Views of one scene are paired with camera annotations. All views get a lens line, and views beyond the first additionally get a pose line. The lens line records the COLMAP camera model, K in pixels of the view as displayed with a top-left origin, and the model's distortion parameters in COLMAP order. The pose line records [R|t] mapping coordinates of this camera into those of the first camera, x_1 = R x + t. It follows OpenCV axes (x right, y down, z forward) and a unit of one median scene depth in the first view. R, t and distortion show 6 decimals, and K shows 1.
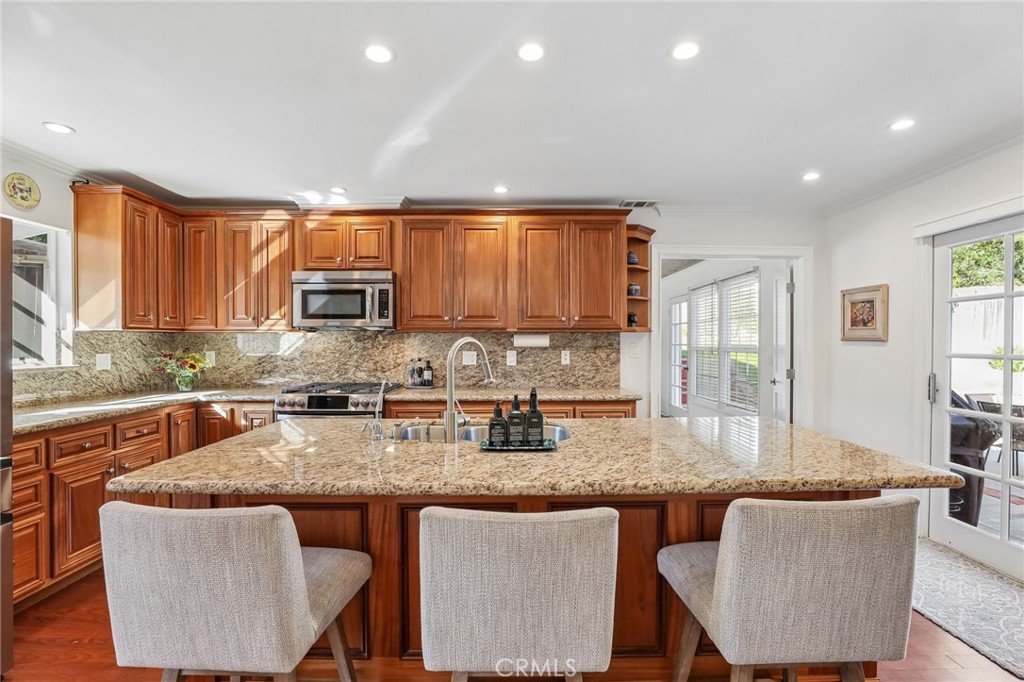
lens RADIAL K [[470.3, 0, 516.0], [0, 470.3, 340.5], [0, 0, 1]] dist [-0.057393, 0.013893]
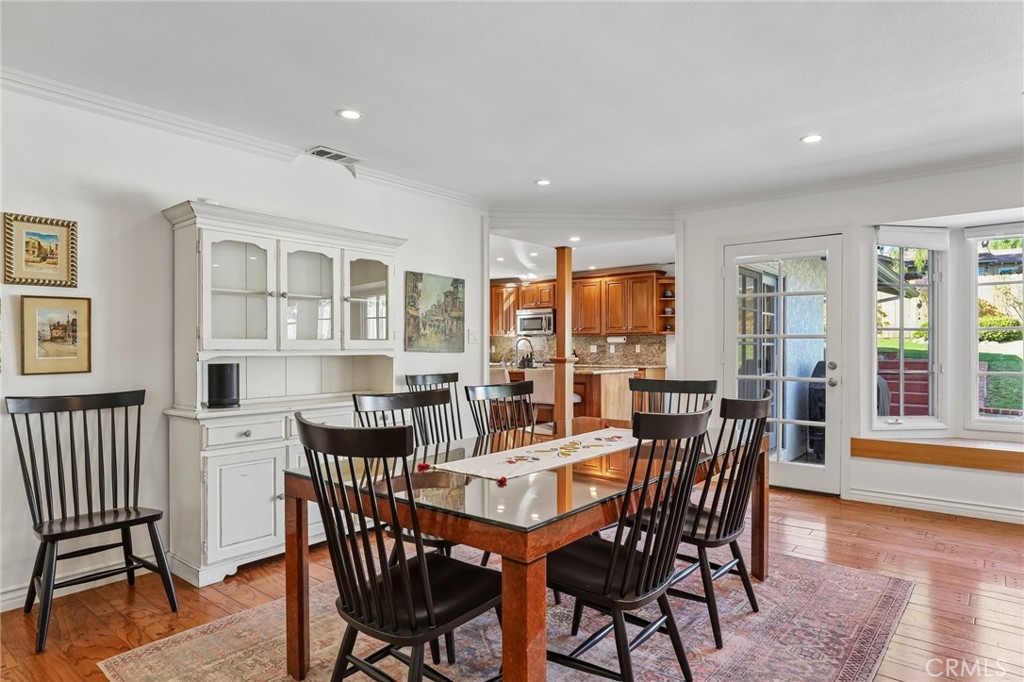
lens RADIAL K [[593.9, 0, 505.7], [0, 593.9, 351.4], [0, 0, 1]] dist [-0.007826, -0.001083]
pose [[0.767097, -0.001199, -0.641531, 1.306005], [0.002986, 0.999994, 0.001701, 0.044704], [0.641525, -0.003221, 0.767096, -1.223116]]
